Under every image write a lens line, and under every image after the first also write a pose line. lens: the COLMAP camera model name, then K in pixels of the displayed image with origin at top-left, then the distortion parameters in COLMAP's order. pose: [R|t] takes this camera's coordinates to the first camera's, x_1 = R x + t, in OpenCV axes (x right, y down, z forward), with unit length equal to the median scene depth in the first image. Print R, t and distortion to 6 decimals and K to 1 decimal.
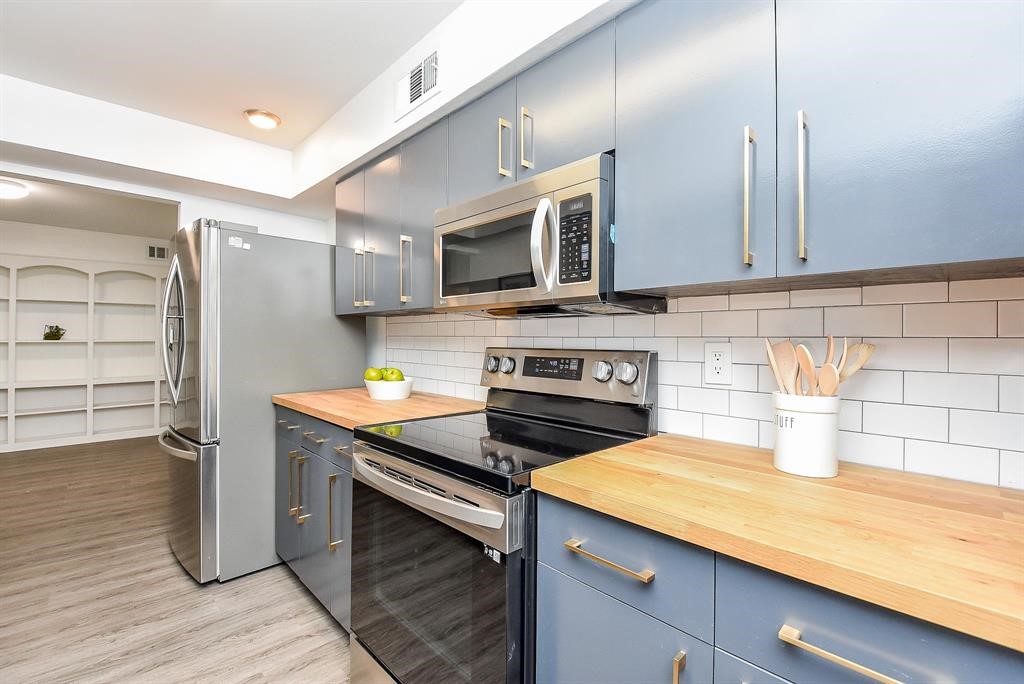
lens RADIAL K [[461.5, 0, 494.3], [0, 461.5, 334.0], [0, 0, 1]] dist [0.013173, -0.013770]
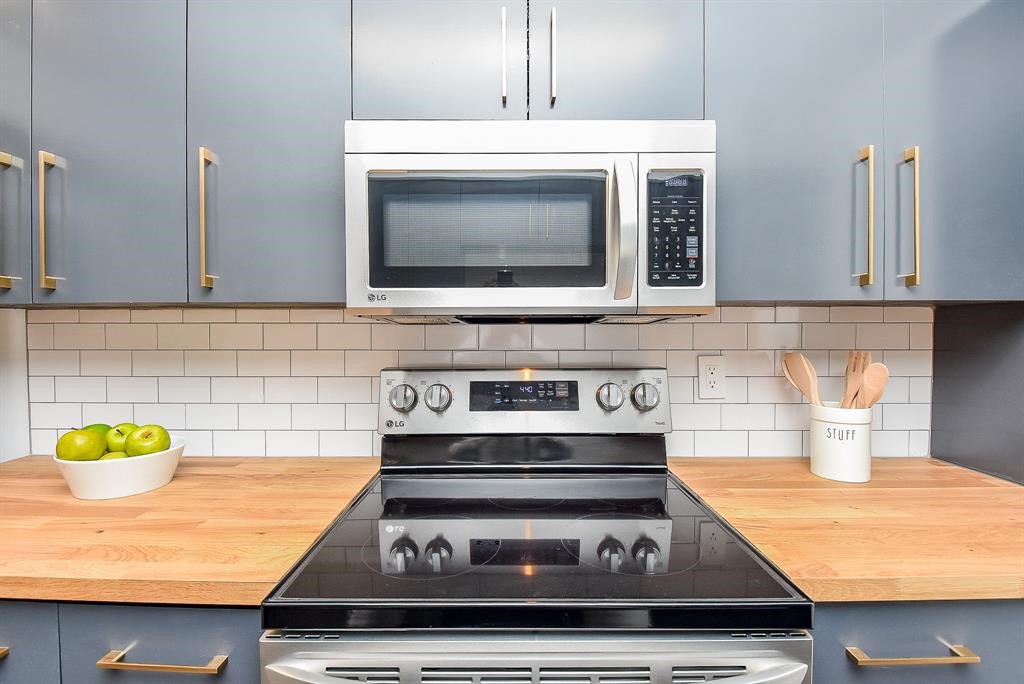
lens RADIAL K [[461.5, 0, 506.3], [0, 461.5, 335.5], [0, 0, 1]] dist [0.013173, -0.013770]
pose [[0.675439, -0.017320, 0.737212, -0.546750], [-0.002844, 0.999656, 0.026092, -0.051393], [-0.737410, -0.019720, 0.675157, 0.693754]]
